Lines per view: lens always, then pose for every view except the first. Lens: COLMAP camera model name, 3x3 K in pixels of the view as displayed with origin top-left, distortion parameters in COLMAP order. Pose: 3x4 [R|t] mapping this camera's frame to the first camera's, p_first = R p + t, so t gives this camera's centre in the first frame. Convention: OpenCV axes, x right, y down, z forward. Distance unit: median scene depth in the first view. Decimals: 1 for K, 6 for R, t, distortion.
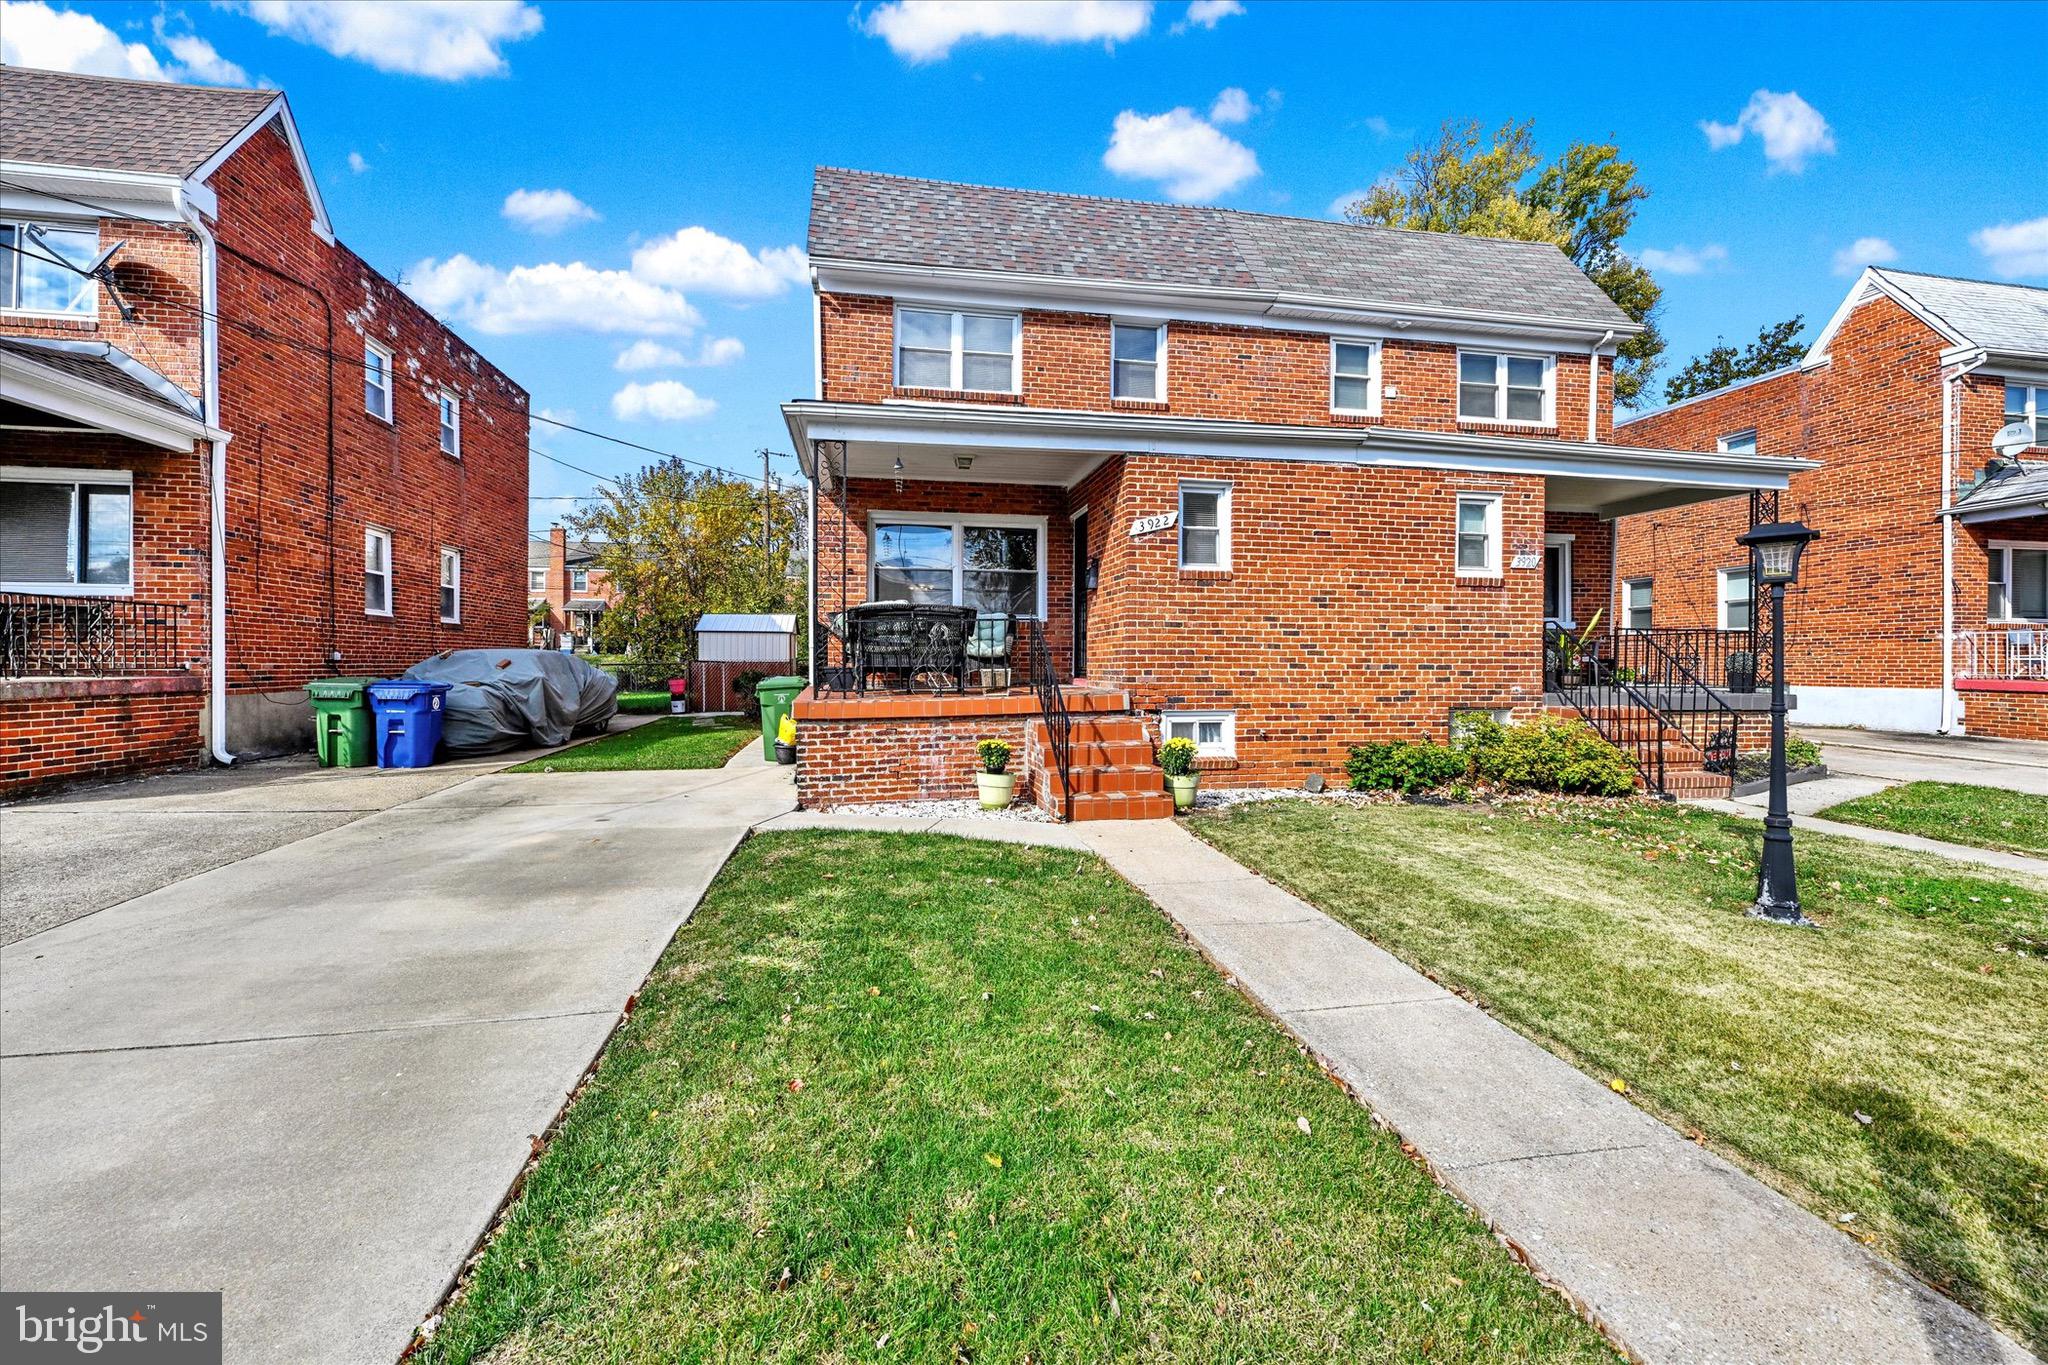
lens RADIAL K [[850.1, 0, 1023.0], [0, 850.1, 666.5], [0, 0, 1]] dist [-0.000419, 0.000266]
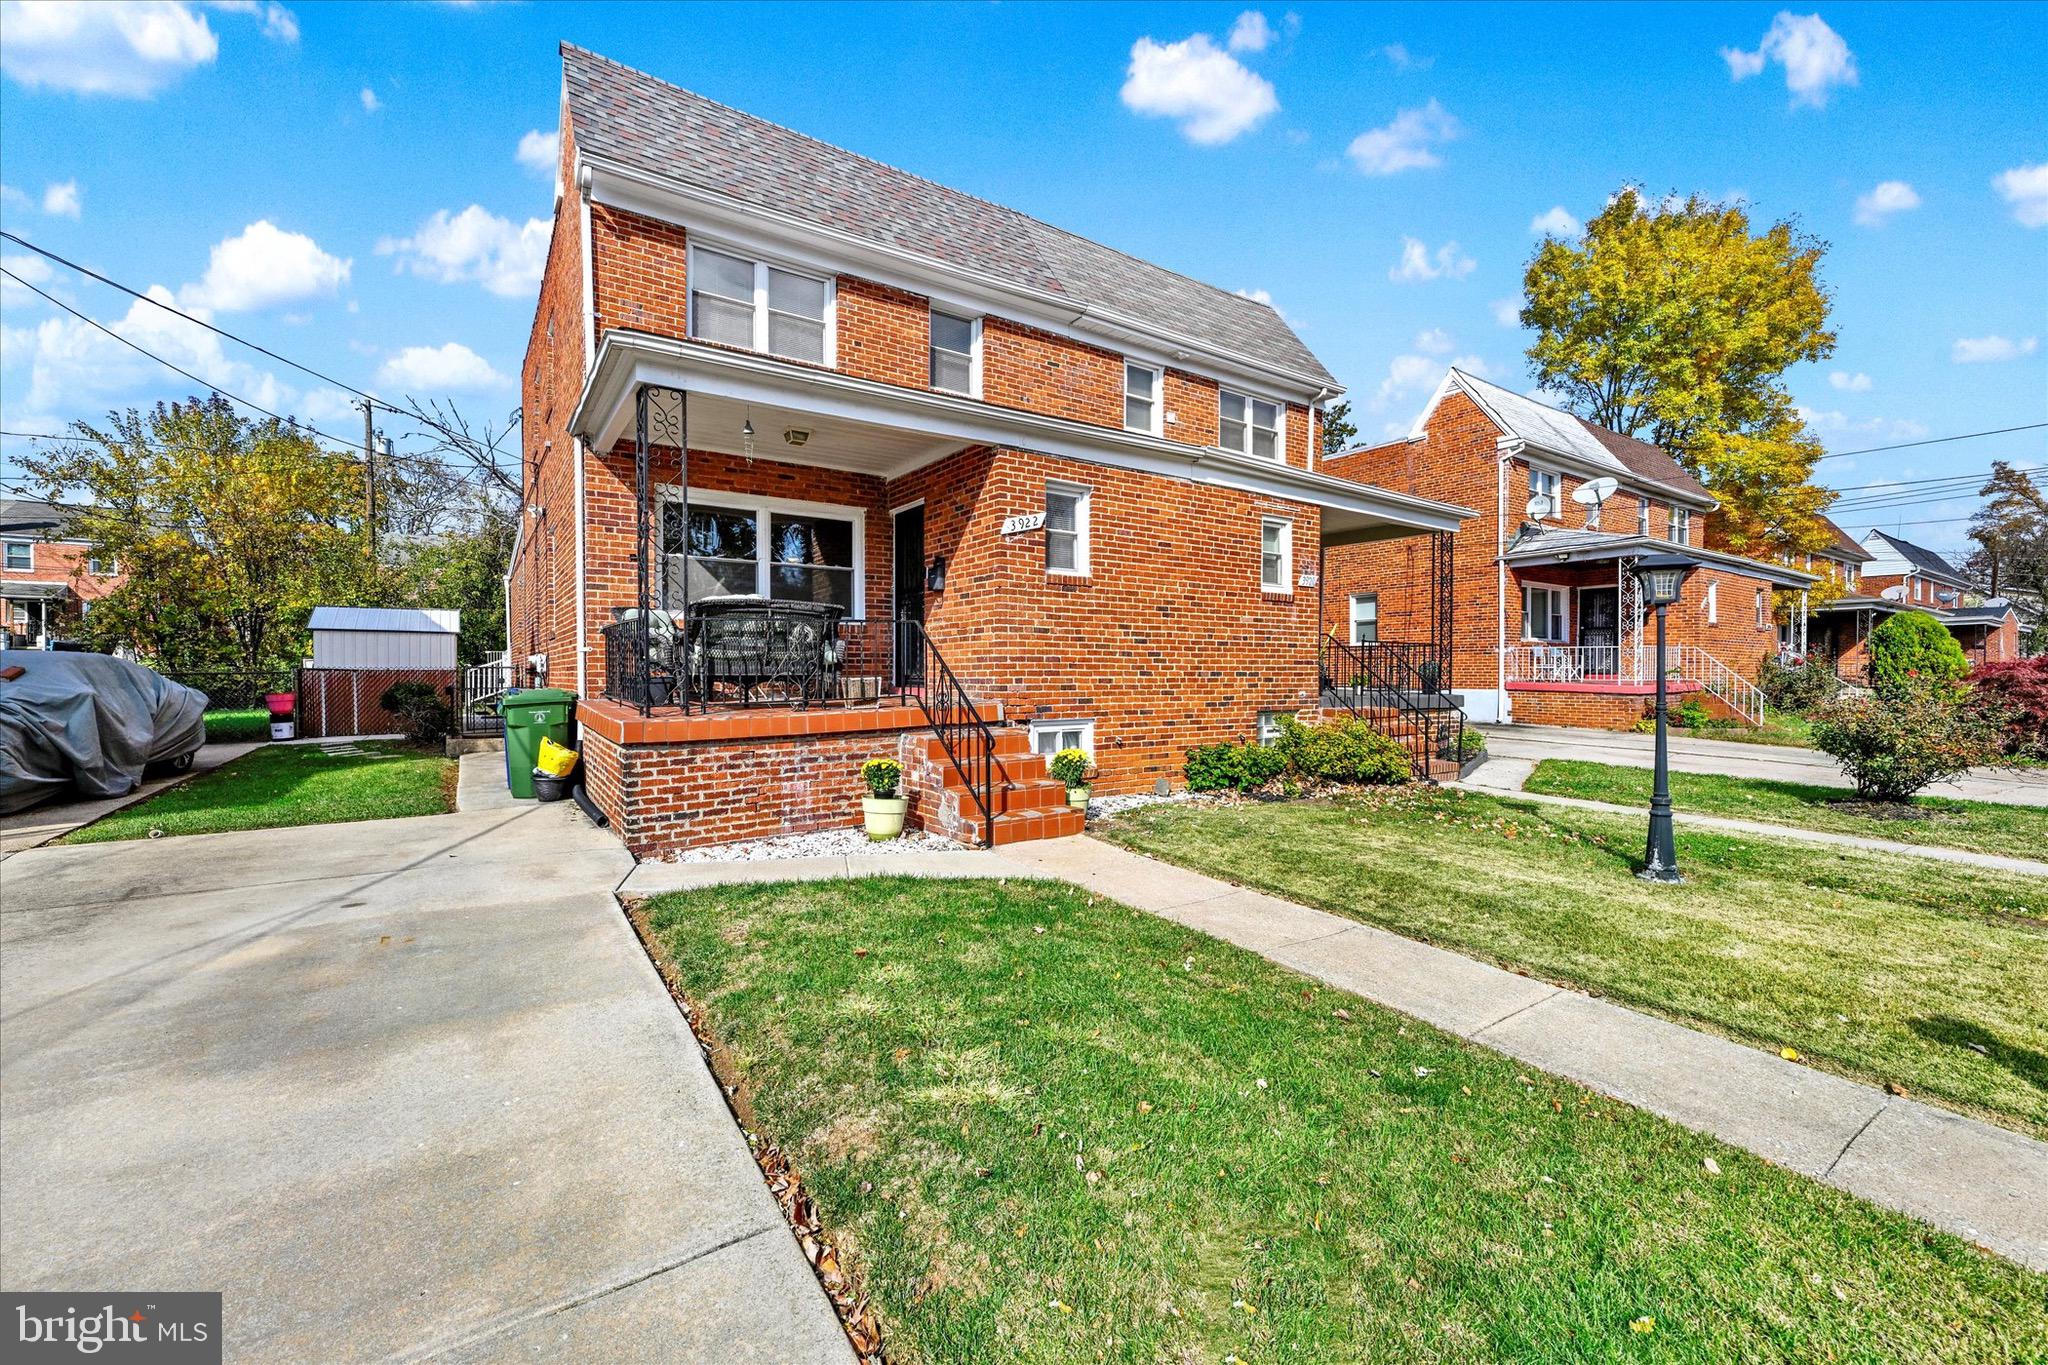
lens RADIAL K [[835.9, 0, 1021.5], [0, 835.9, 682.2], [0, 0, 1]] dist [-0.001226, 0.000252]
pose [[0.913648, -0.006639, 0.406452, -0.217750], [0.002799, 0.999946, 0.010042, -0.000449], [-0.406496, -0.008038, 0.913617, 0.142560]]
